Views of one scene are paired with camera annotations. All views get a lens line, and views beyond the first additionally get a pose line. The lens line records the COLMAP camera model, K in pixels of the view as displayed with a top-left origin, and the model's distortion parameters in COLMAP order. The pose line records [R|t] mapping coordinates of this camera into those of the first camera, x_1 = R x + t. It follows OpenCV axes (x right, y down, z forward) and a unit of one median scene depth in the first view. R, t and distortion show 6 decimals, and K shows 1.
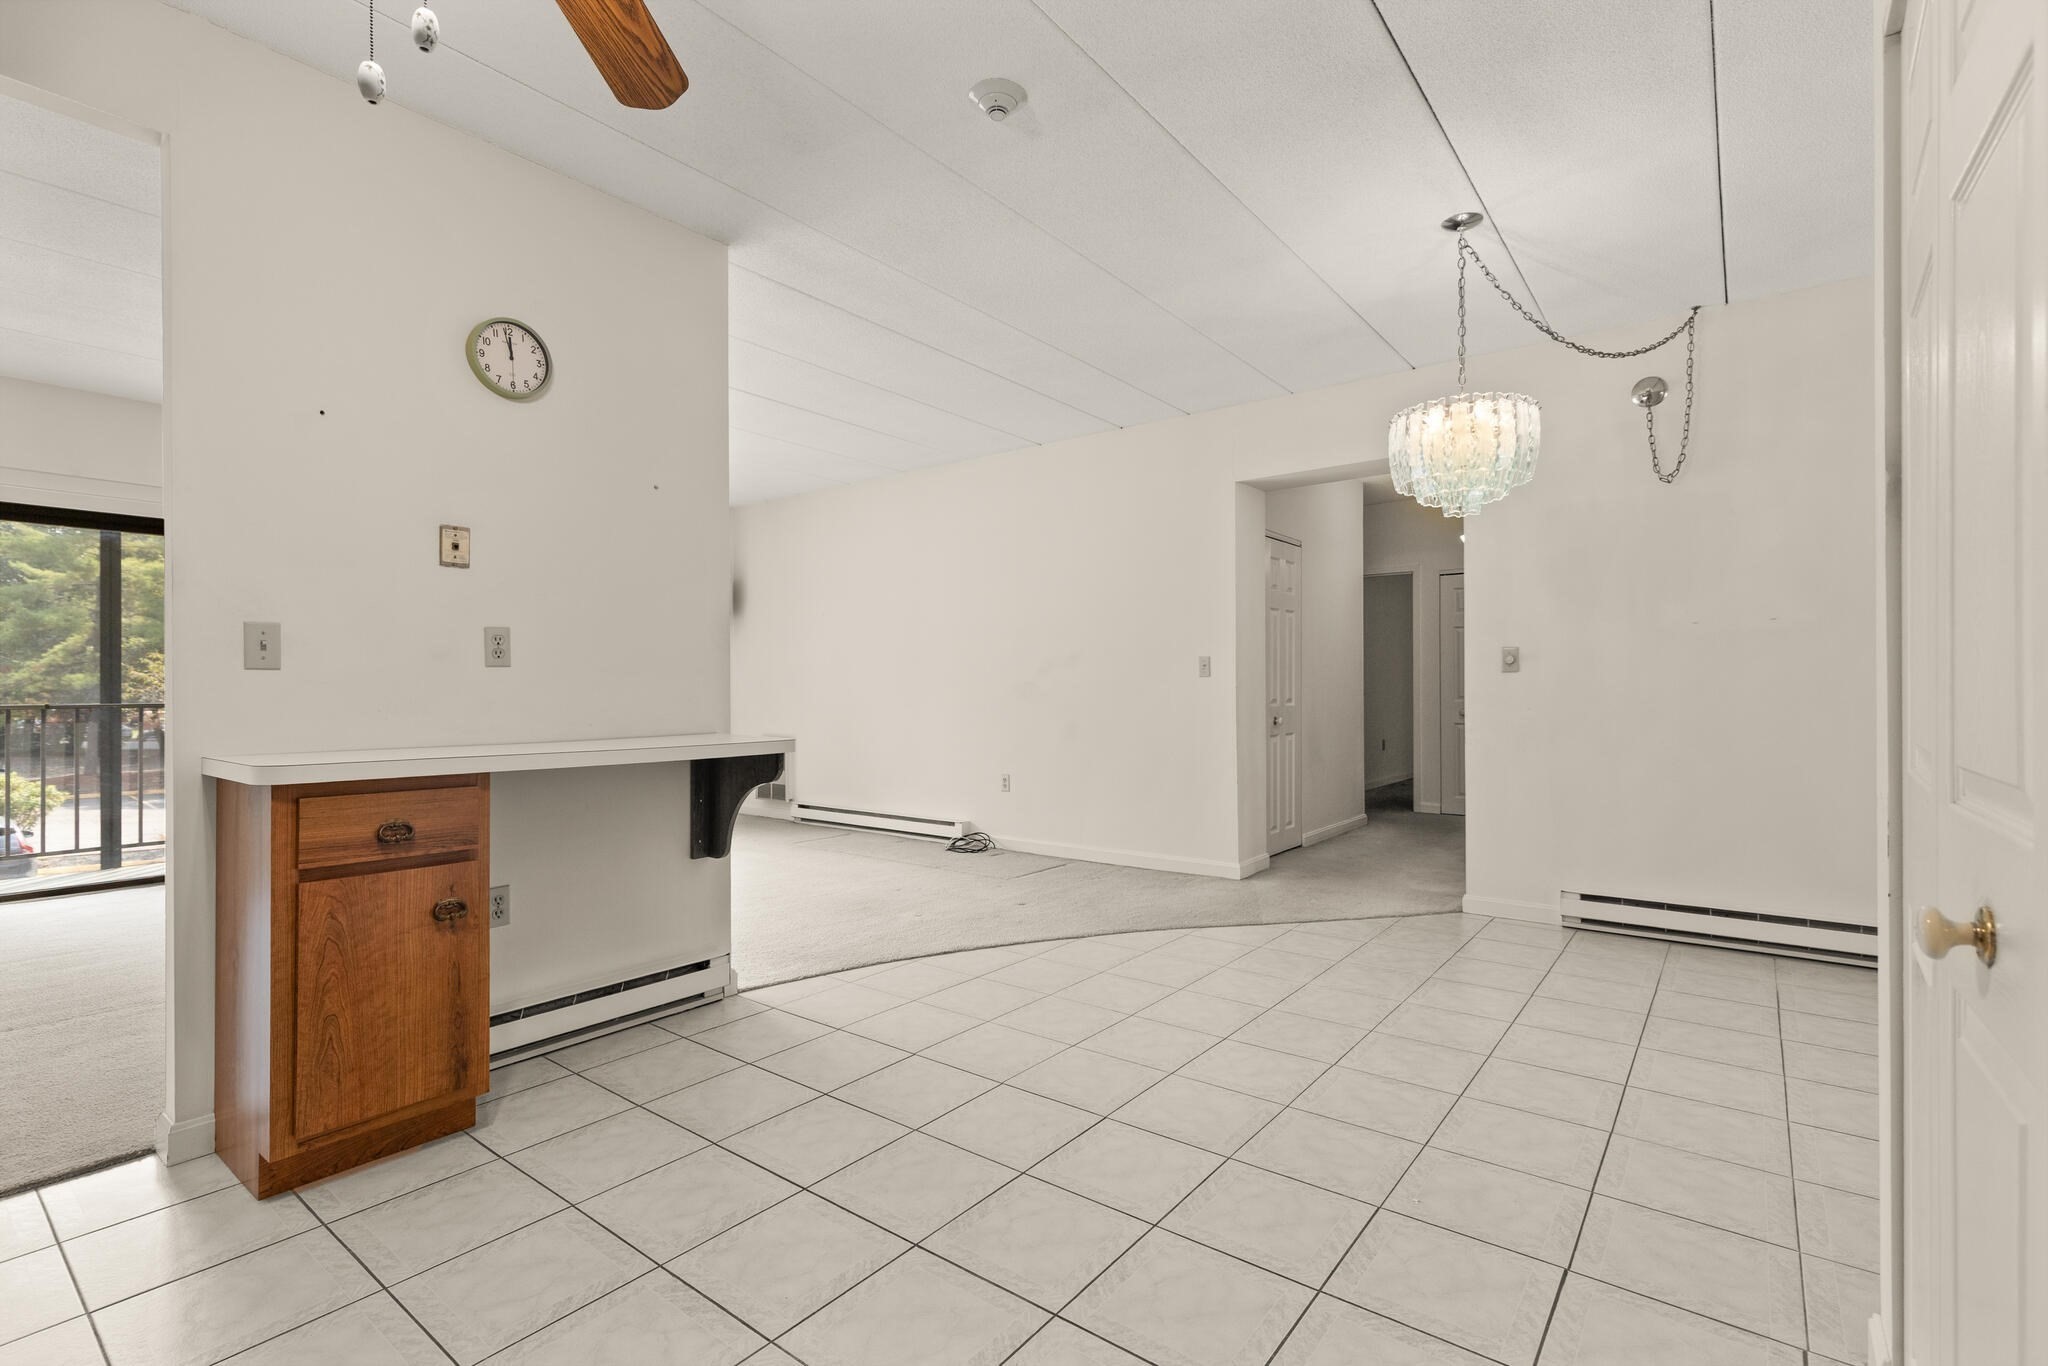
lens RADIAL K [[924.7, 0, 1032.3], [0, 924.7, 681.0], [0, 0, 1]] dist [0.006848, -0.001055]
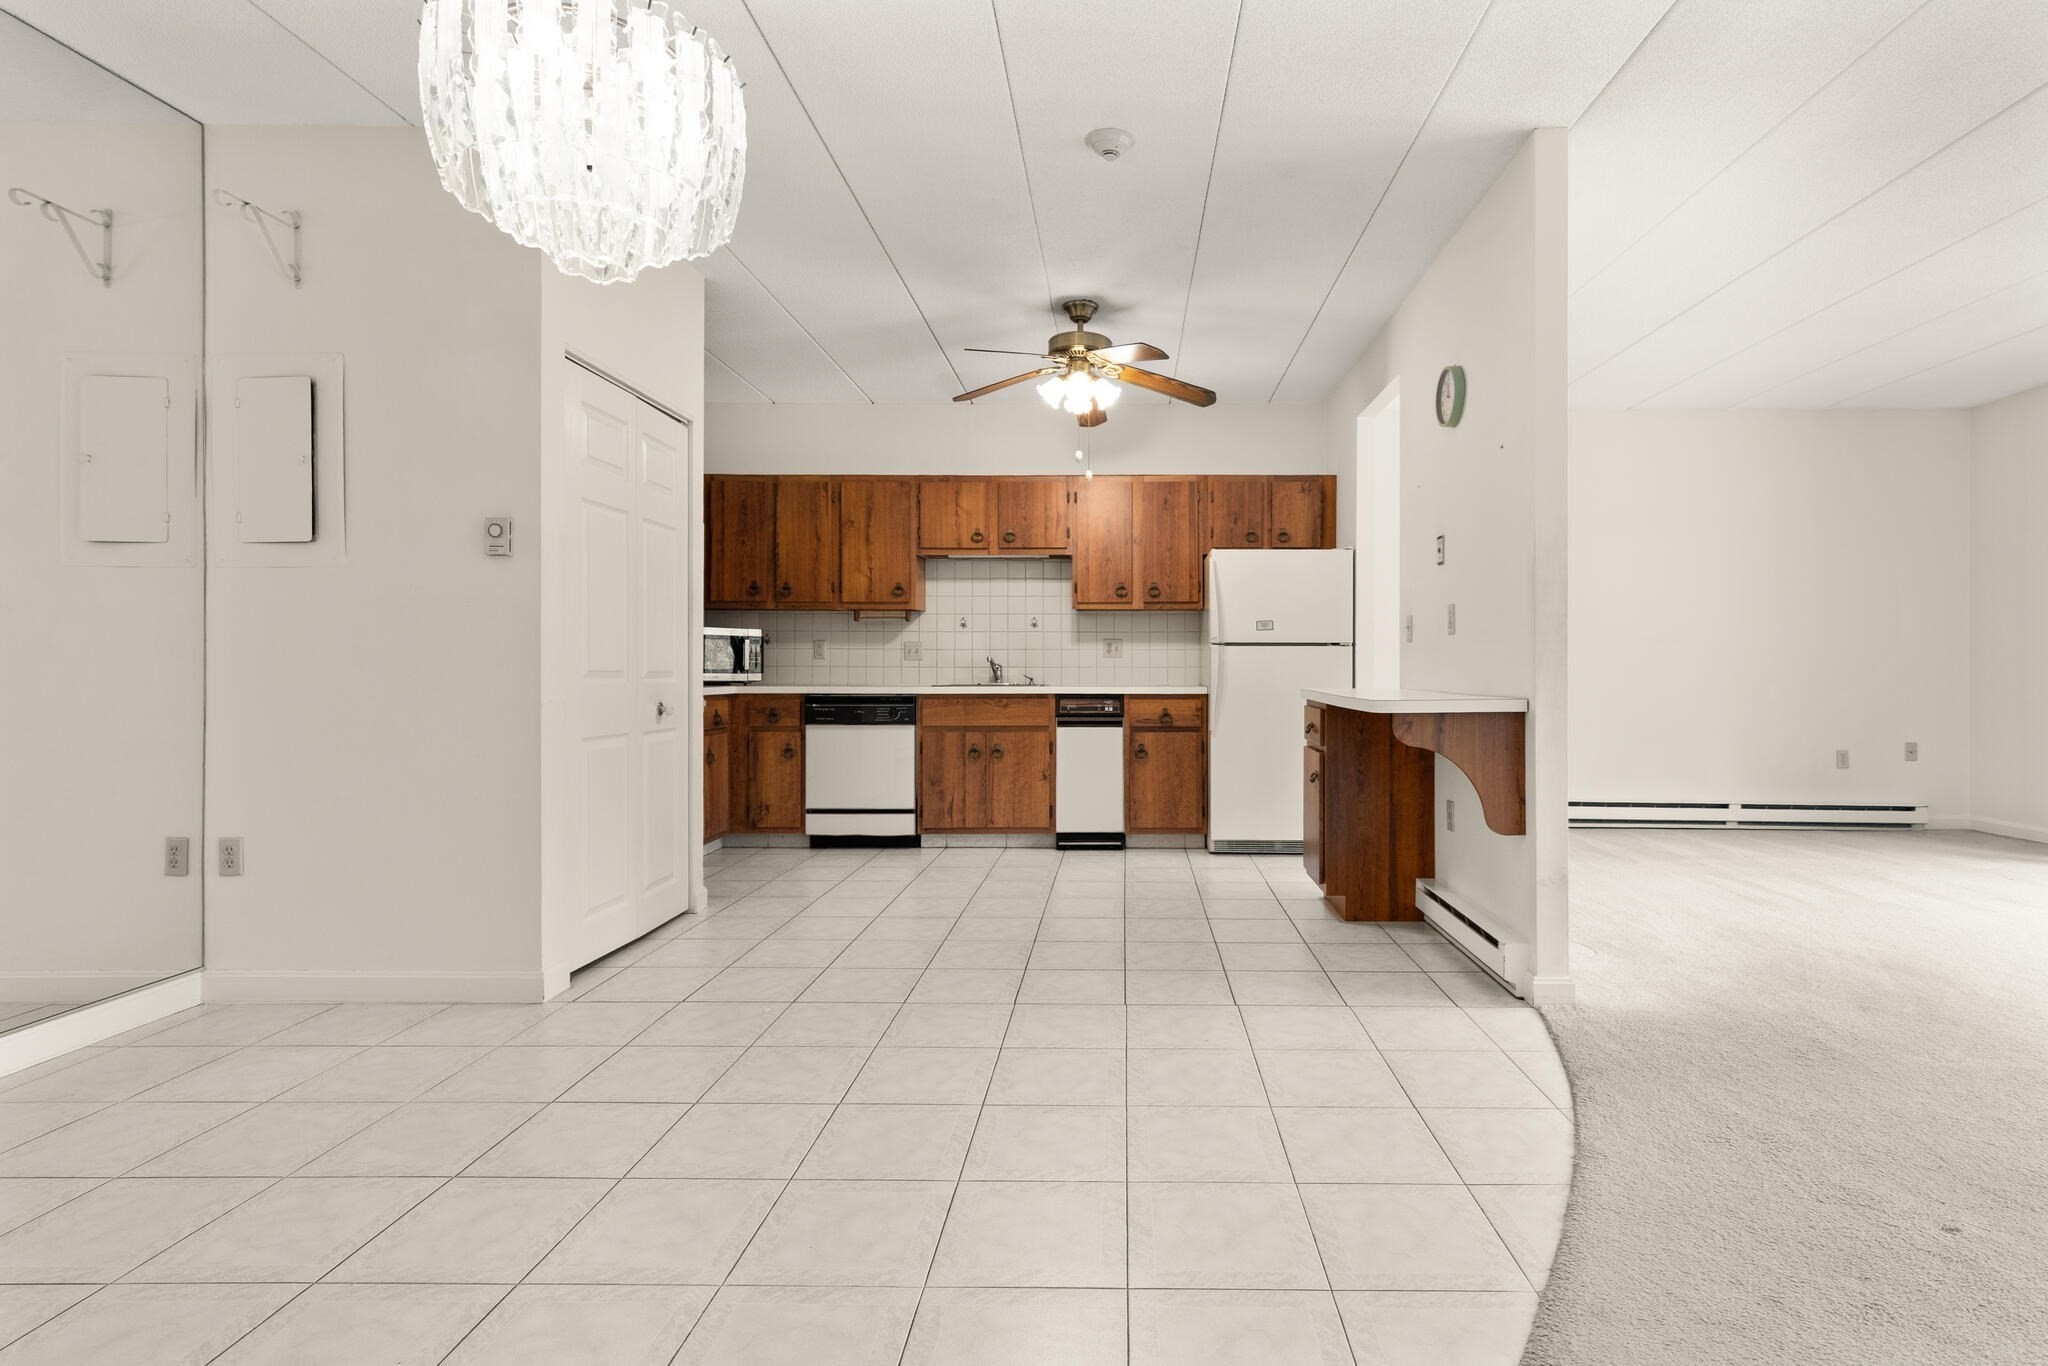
lens RADIAL K [[981.1, 0, 1117.8], [0, 981.1, 672.4], [0, 0, 1]] dist [0.009493, -0.000504]
pose [[-0.795721, 0.006218, -0.605632, 0.646652], [0.006494, 0.999977, 0.001735, 0.032387], [0.605629, -0.002553, -0.795743, 1.822691]]
